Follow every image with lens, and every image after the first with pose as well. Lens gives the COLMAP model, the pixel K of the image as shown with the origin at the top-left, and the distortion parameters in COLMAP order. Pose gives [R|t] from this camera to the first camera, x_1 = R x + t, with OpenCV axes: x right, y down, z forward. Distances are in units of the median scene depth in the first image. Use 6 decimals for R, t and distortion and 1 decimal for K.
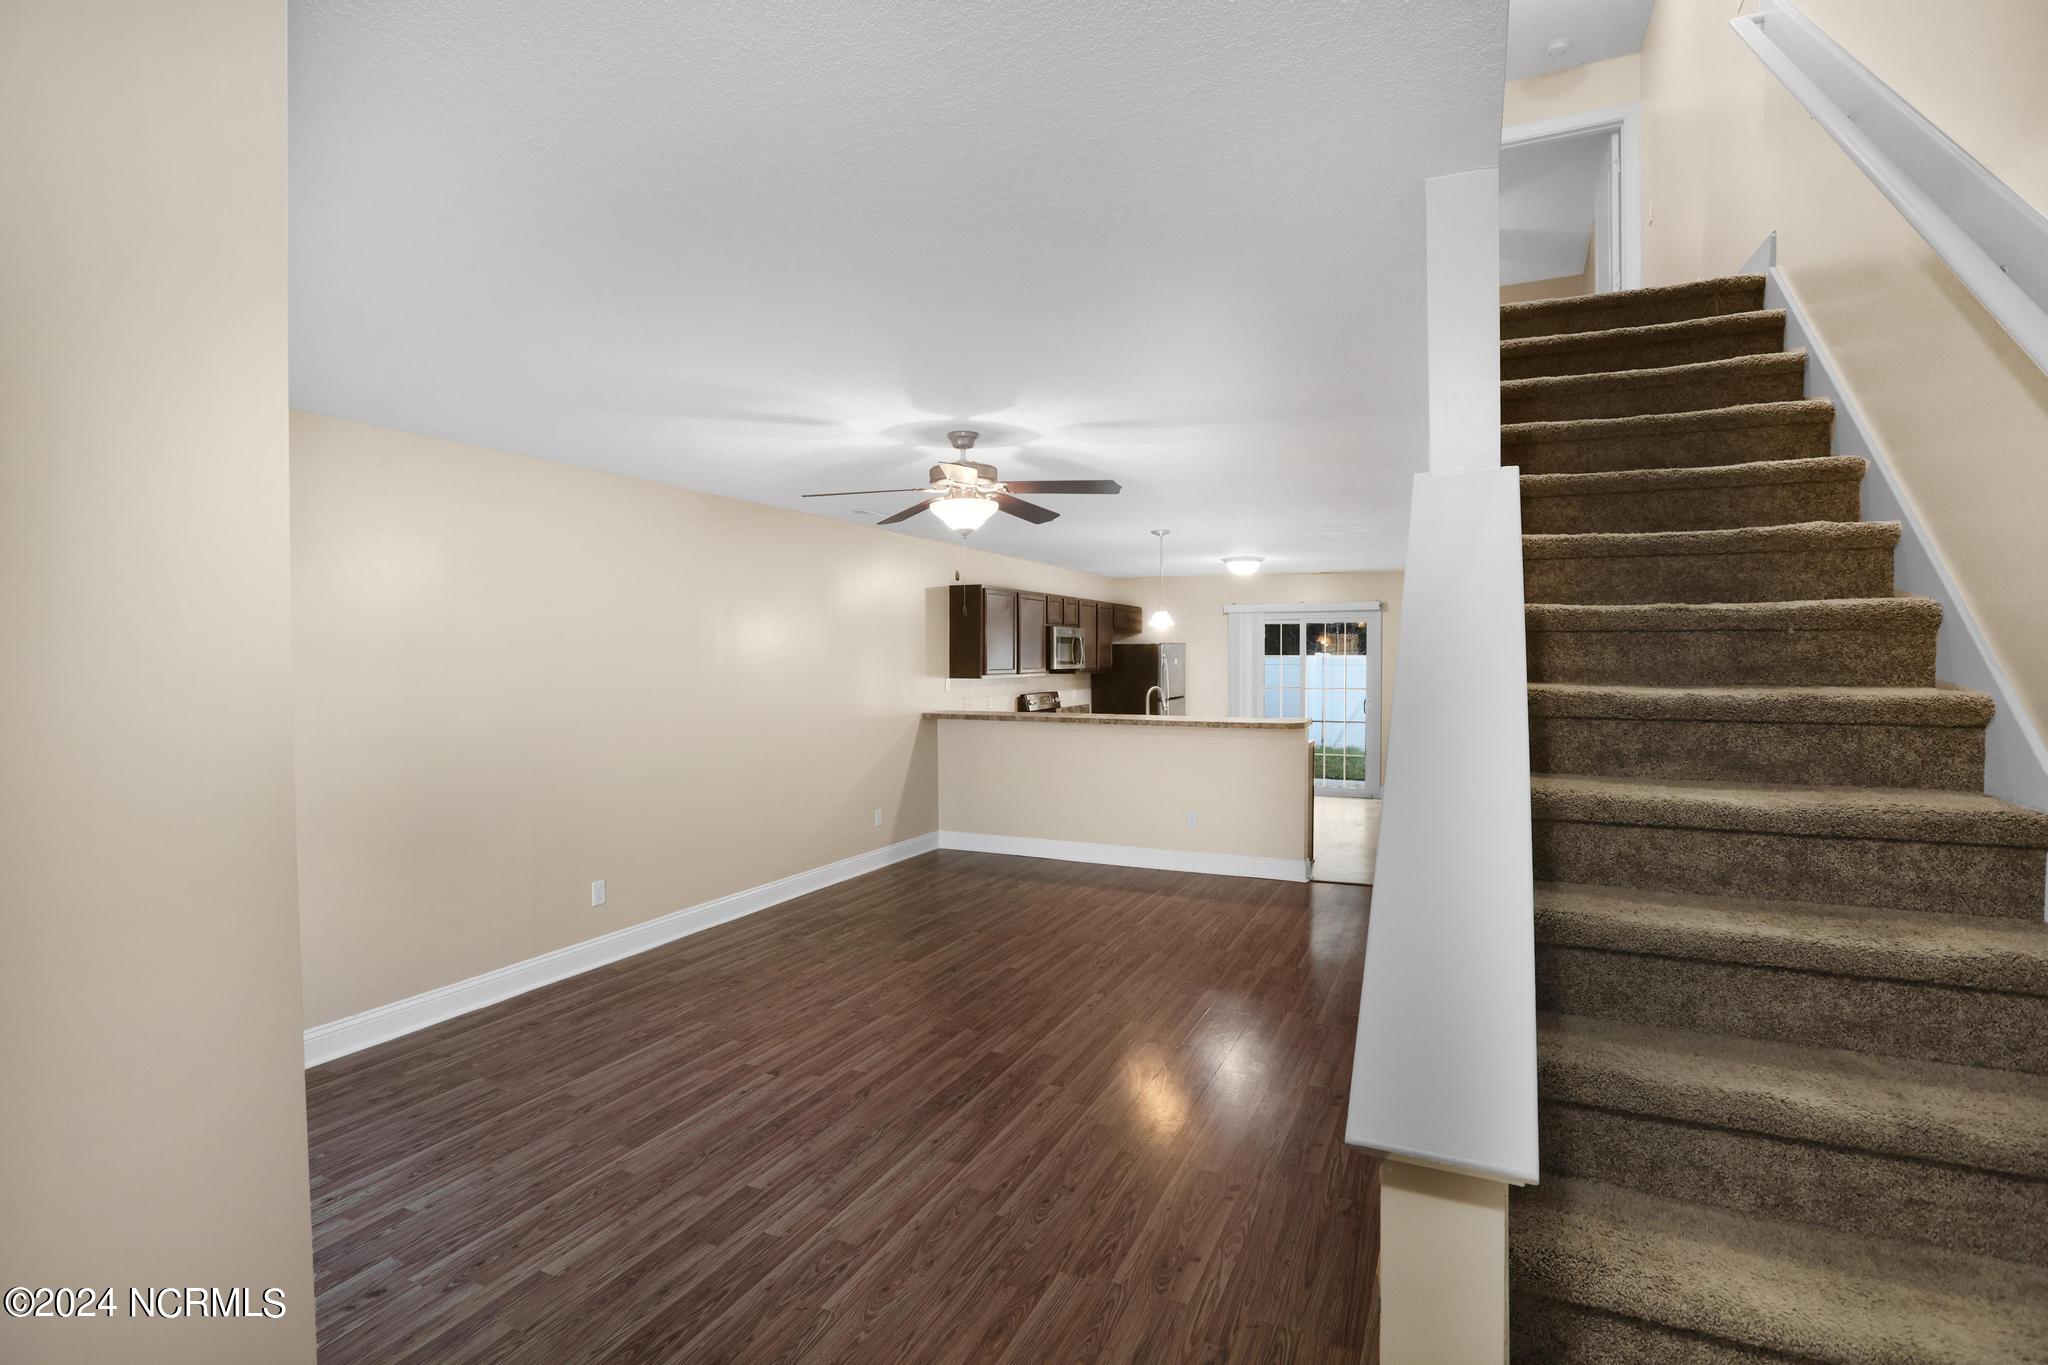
lens RADIAL K [[982.8, 0, 1024.0], [0, 982.8, 682.5], [0, 0, 1]] dist [-0.024179, 0.000932]
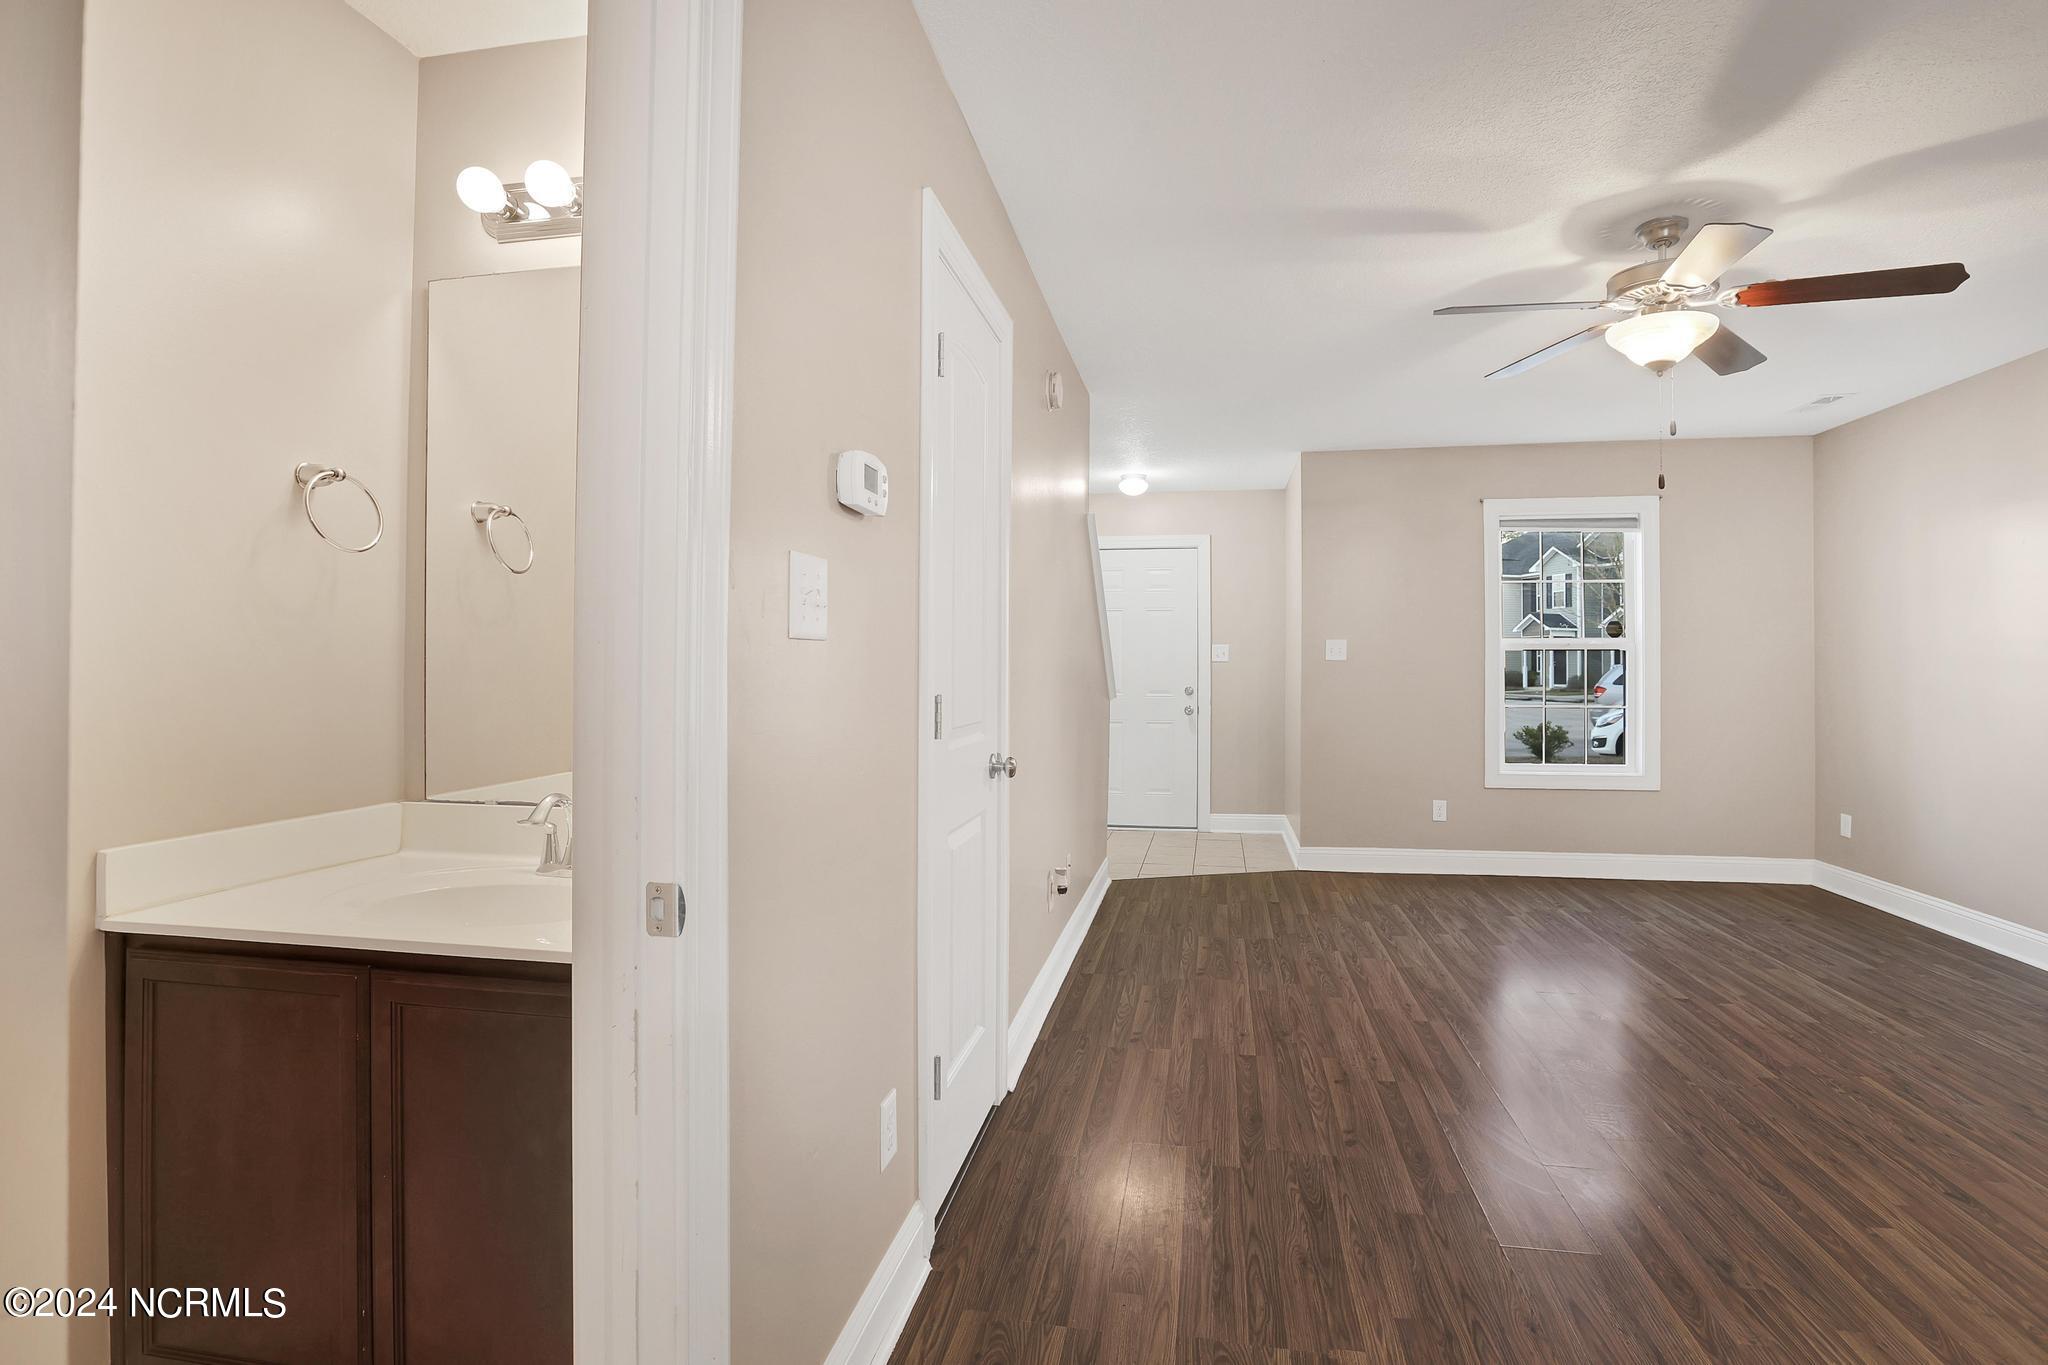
lens RADIAL K [[972.8, 0, 1032.7], [0, 972.8, 657.3], [0, 0, 1]] dist [-0.050525, 0.016629]
pose [[-0.967648, -0.010584, -0.252084, 0.639749], [-0.015475, 0.999728, 0.017426, 0.057250], [0.251831, 0.020764, -0.967549, 1.830114]]
